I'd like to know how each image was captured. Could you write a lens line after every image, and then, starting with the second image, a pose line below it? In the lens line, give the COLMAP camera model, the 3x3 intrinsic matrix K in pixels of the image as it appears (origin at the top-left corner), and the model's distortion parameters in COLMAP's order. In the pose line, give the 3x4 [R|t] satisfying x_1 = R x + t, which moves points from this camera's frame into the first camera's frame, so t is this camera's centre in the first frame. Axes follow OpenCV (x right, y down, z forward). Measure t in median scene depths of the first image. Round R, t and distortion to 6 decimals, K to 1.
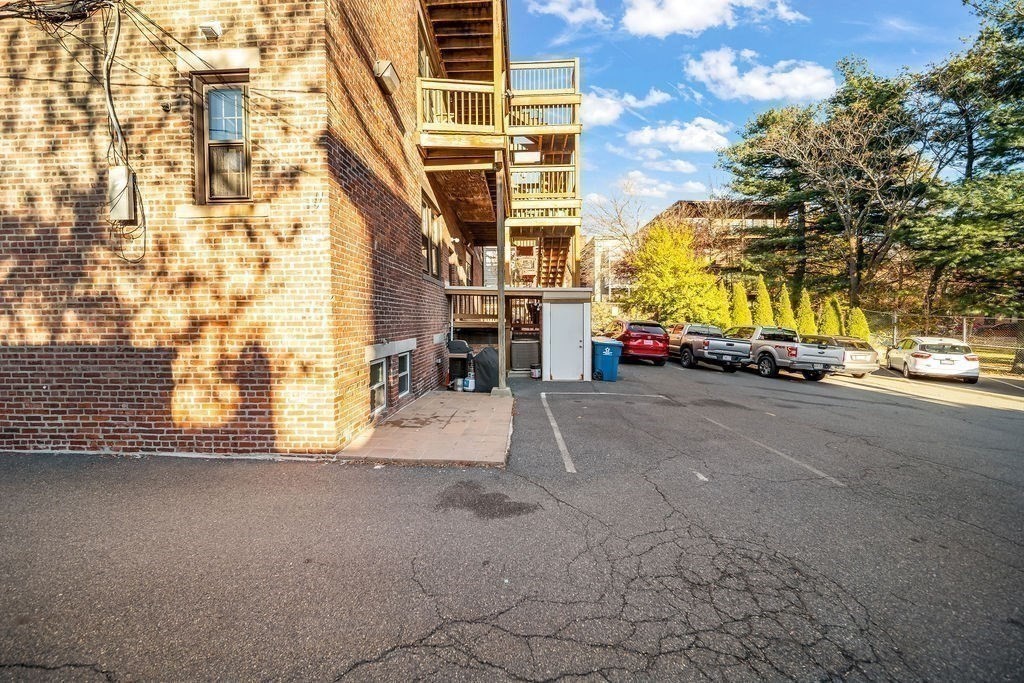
lens RADIAL K [[375.2, 0, 494.7], [0, 375.2, 330.2], [0, 0, 1]] dist [-0.006359, 0.003298]
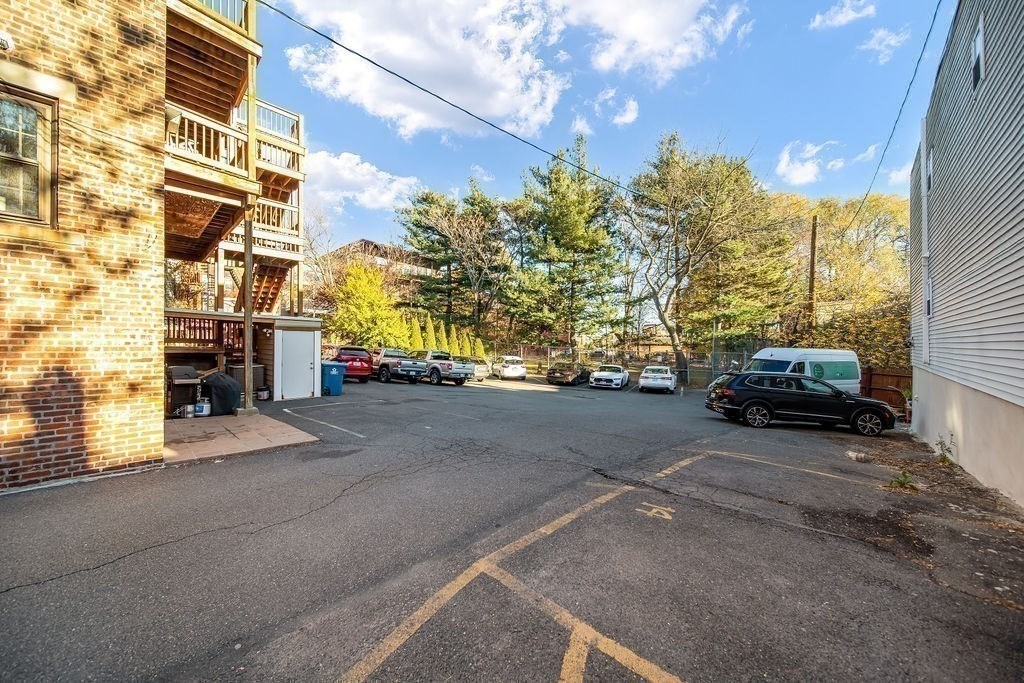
lens RADIAL K [[360.0, 0, 508.5], [0, 360.0, 339.6], [0, 0, 1]] dist [-0.001702, -0.000515]
pose [[0.655490, 0.016972, 0.755013, -0.172355], [0.014533, 0.999279, -0.035080, 0.002780], [-0.755064, 0.033967, 0.654770, -0.161164]]
